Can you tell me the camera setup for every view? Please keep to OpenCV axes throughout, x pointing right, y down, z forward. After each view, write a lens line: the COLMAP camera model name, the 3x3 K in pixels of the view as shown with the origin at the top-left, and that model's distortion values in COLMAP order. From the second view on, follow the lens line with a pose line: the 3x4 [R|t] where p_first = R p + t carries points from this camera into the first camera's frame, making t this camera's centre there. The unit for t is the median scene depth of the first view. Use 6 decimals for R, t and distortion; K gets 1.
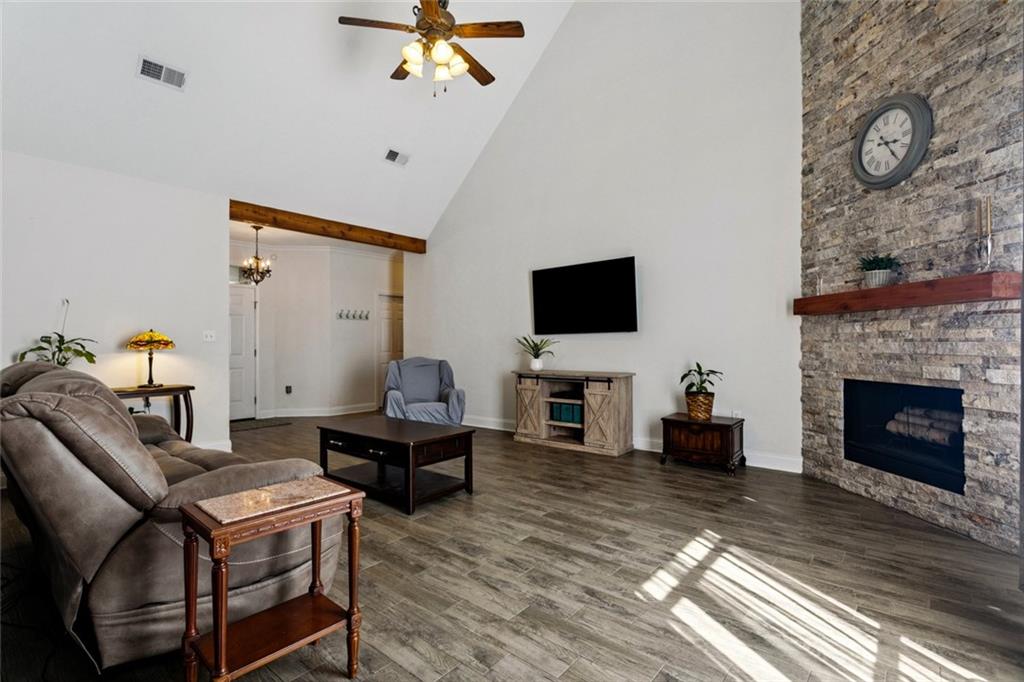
lens RADIAL K [[485.9, 0, 512.0], [0, 485.9, 341.0], [0, 0, 1]] dist [0.001690, 0.000563]
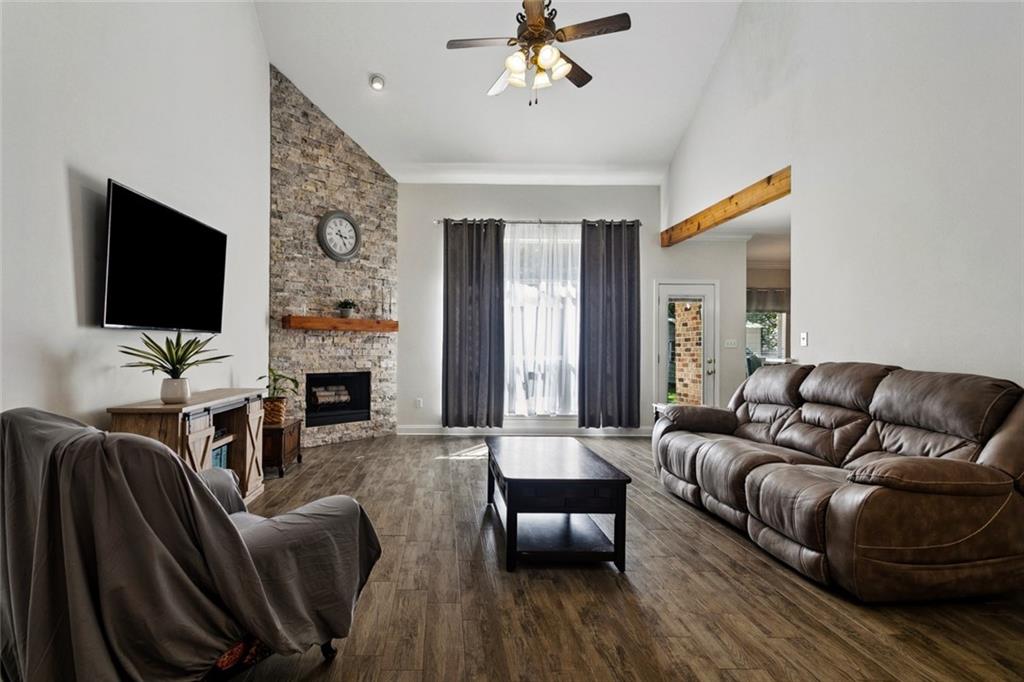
lens RADIAL K [[485.9, 0, 512.0], [0, 485.9, 341.0], [0, 0, 1]] dist [0.001690, 0.000563]
pose [[-0.711974, -0.000881, 0.702205, -0.867631], [-0.016063, 0.999758, -0.015032, -0.011182], [-0.702022, -0.021982, -0.711816, 1.743559]]
